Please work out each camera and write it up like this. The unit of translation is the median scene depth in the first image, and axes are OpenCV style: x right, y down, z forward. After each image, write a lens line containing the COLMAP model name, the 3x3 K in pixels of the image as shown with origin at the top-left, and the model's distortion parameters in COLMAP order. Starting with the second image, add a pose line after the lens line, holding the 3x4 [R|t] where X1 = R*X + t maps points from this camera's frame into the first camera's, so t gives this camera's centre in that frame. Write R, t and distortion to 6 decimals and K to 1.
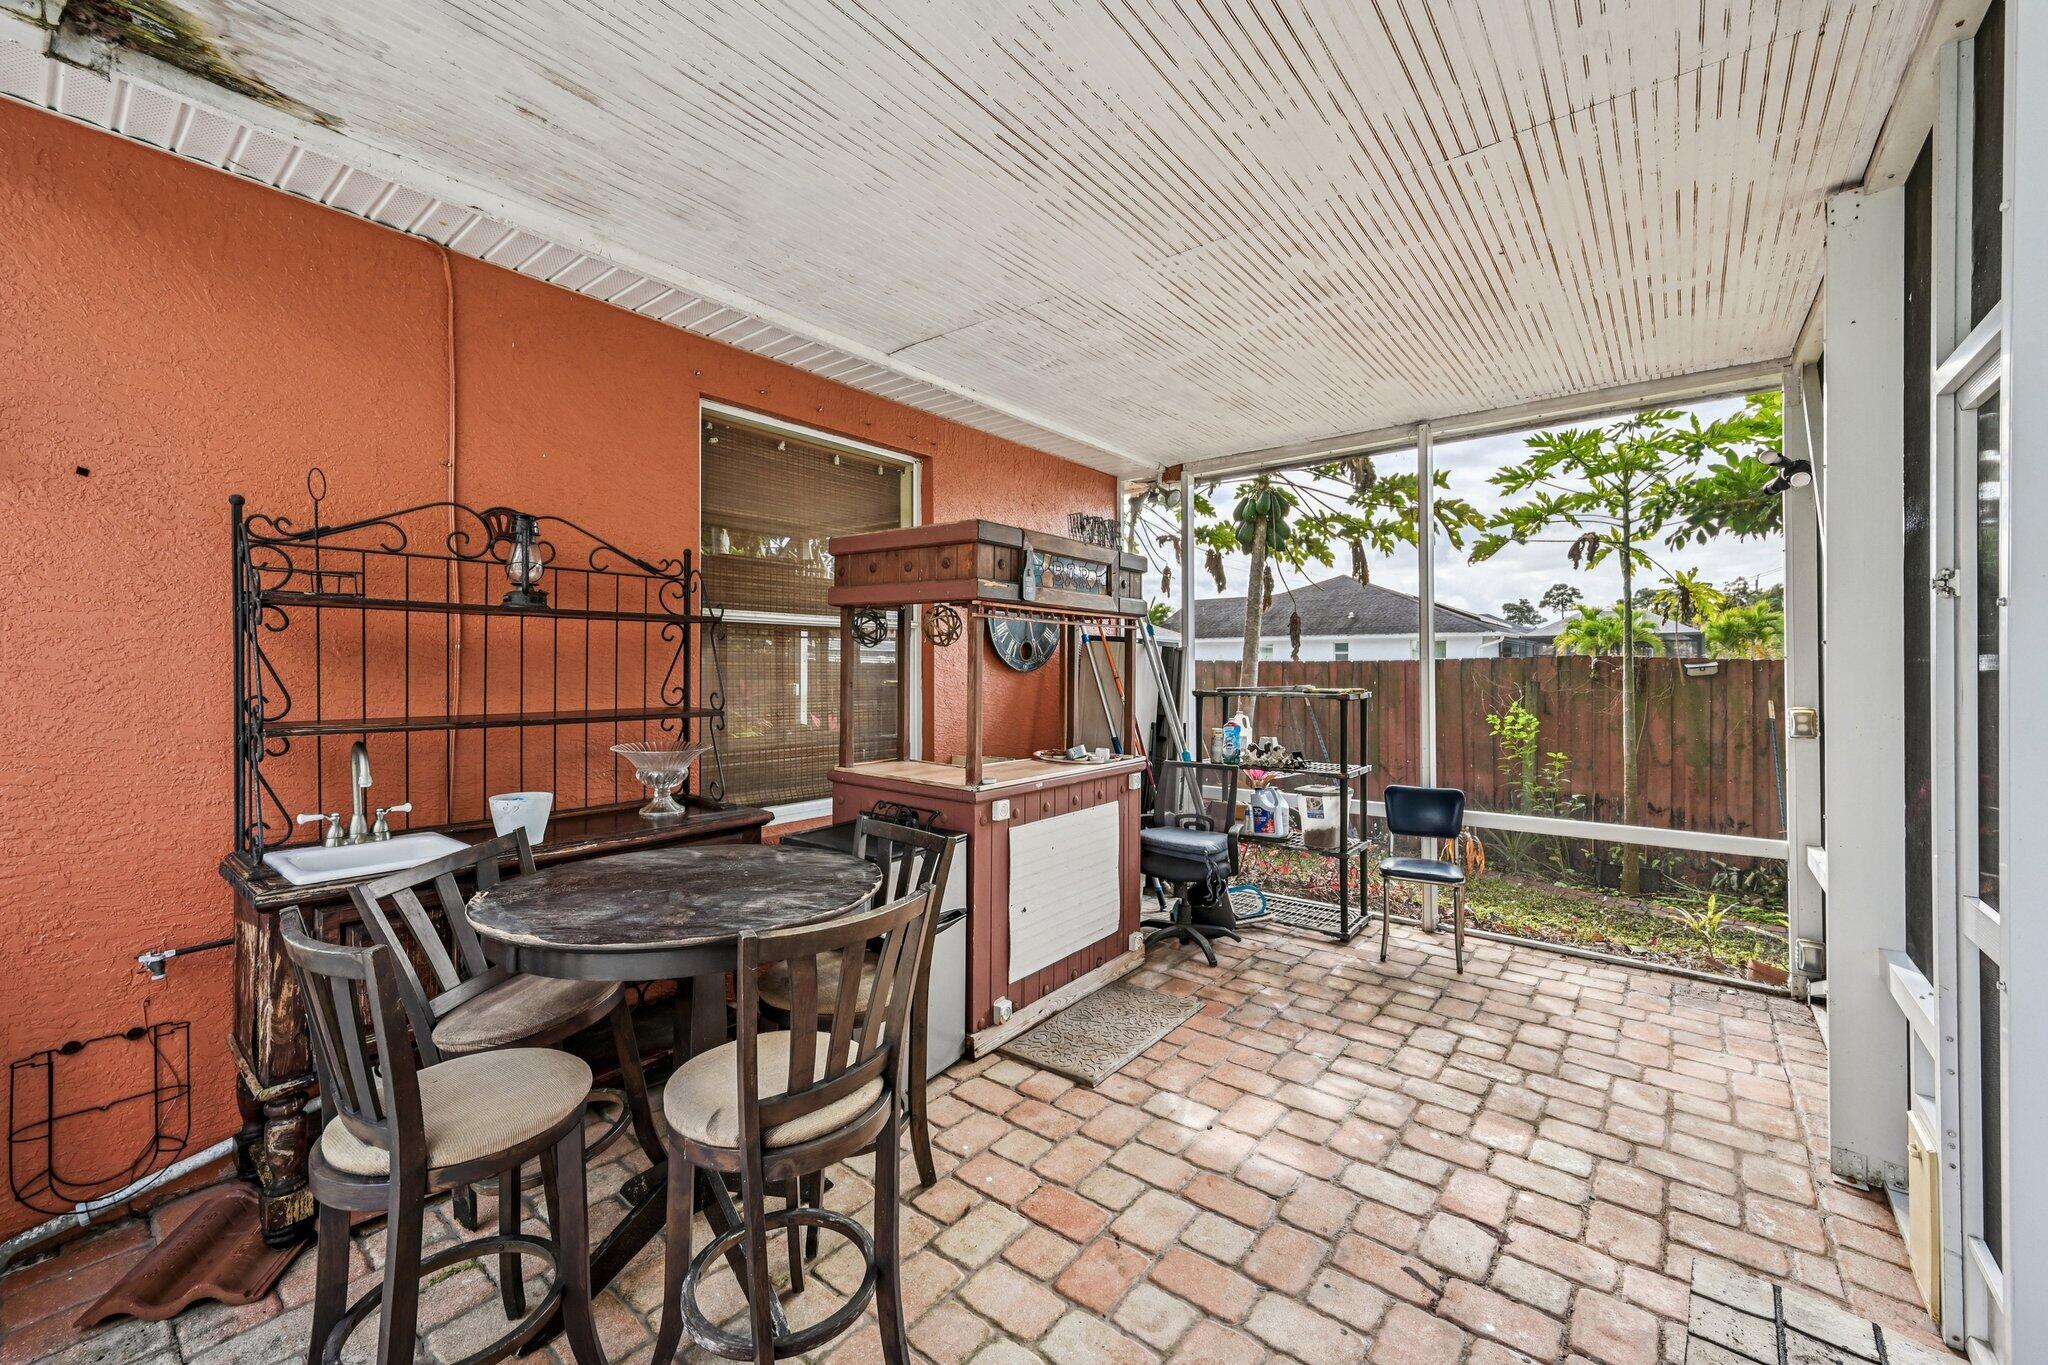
lens RADIAL K [[812.5, 0, 1022.9], [0, 812.5, 670.7], [0, 0, 1]] dist [0.002086, 0.000135]
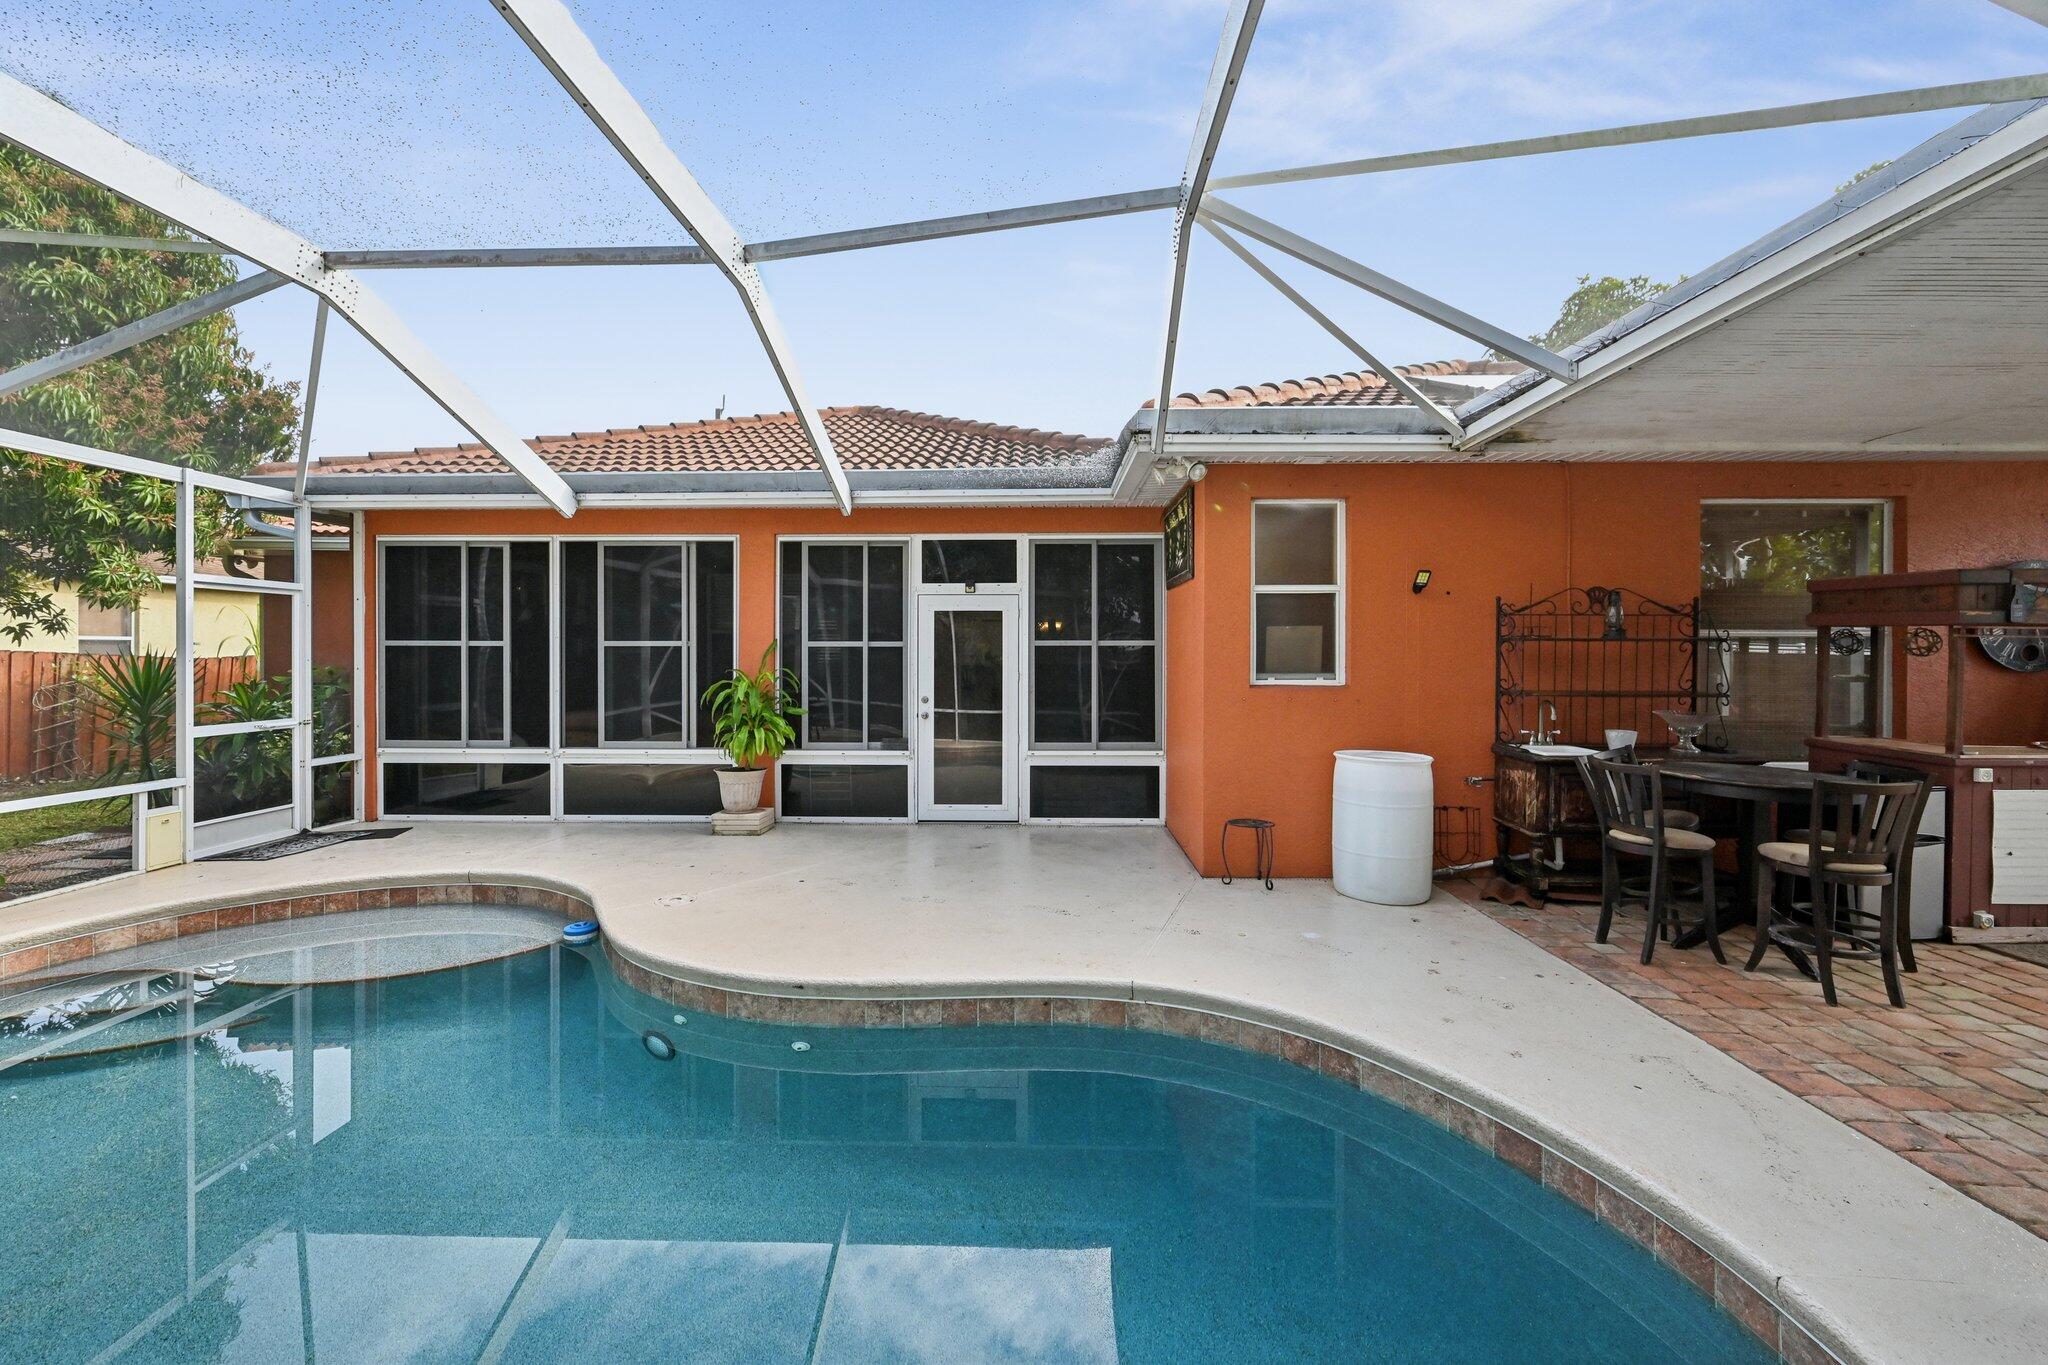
lens RADIAL K [[812.5, 0, 1035.1], [0, 812.5, 654.8], [0, 0, 1]] dist [0.002086, 0.000135]
pose [[0.613469, 0.006604, -0.789691, 0.079247], [-0.004991, 0.999977, 0.004485, -0.032159], [0.789703, 0.001190, 0.613488, -1.155328]]
